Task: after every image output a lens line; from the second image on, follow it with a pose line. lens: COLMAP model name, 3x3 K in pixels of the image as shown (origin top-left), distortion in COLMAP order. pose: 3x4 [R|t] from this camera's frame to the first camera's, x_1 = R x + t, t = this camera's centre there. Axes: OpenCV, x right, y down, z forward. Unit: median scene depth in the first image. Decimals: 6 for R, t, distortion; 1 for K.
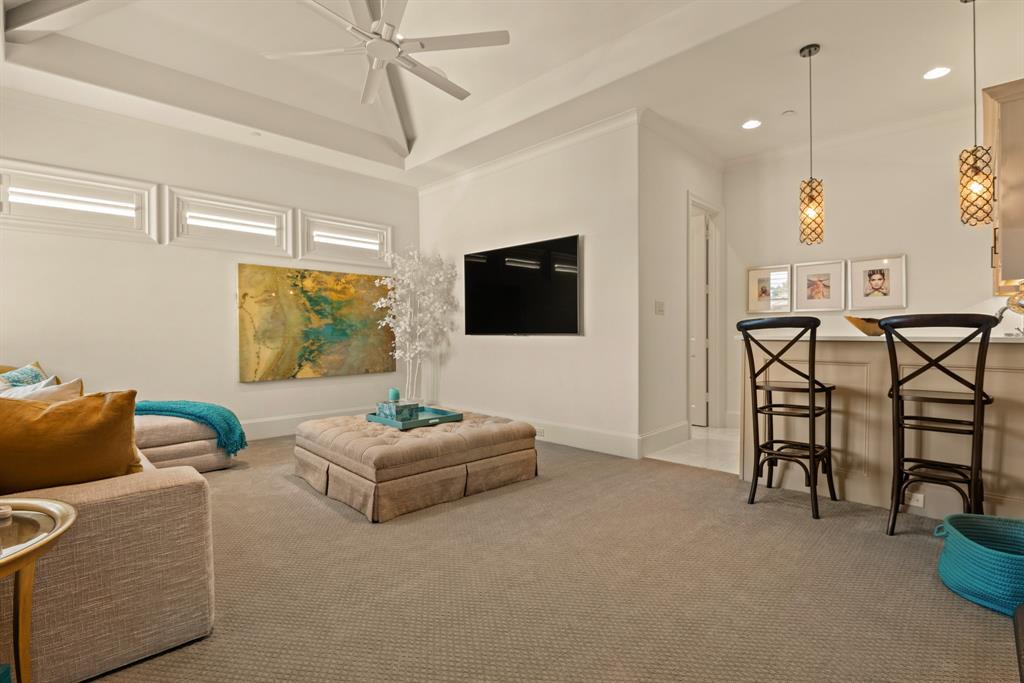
lens RADIAL K [[478.4, 0, 511.5], [0, 478.4, 336.5], [0, 0, 1]] dist [-0.000444, -0.000002]
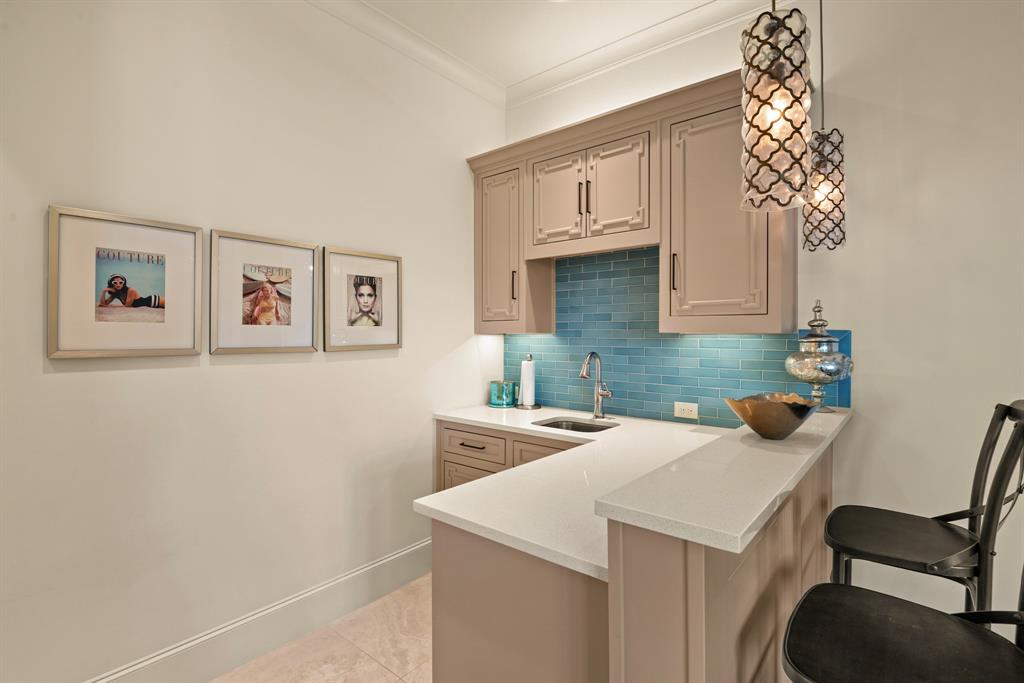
lens RADIAL K [[478.4, 0, 512.0], [0, 478.4, 336.2], [0, 0, 1]] dist [-0.000444, -0.000002]
pose [[-0.081842, -0.003426, 0.996639, 0.212909], [0.006719, 0.999969, 0.003989, -0.073273], [-0.996623, 0.007023, -0.081817, 0.876105]]
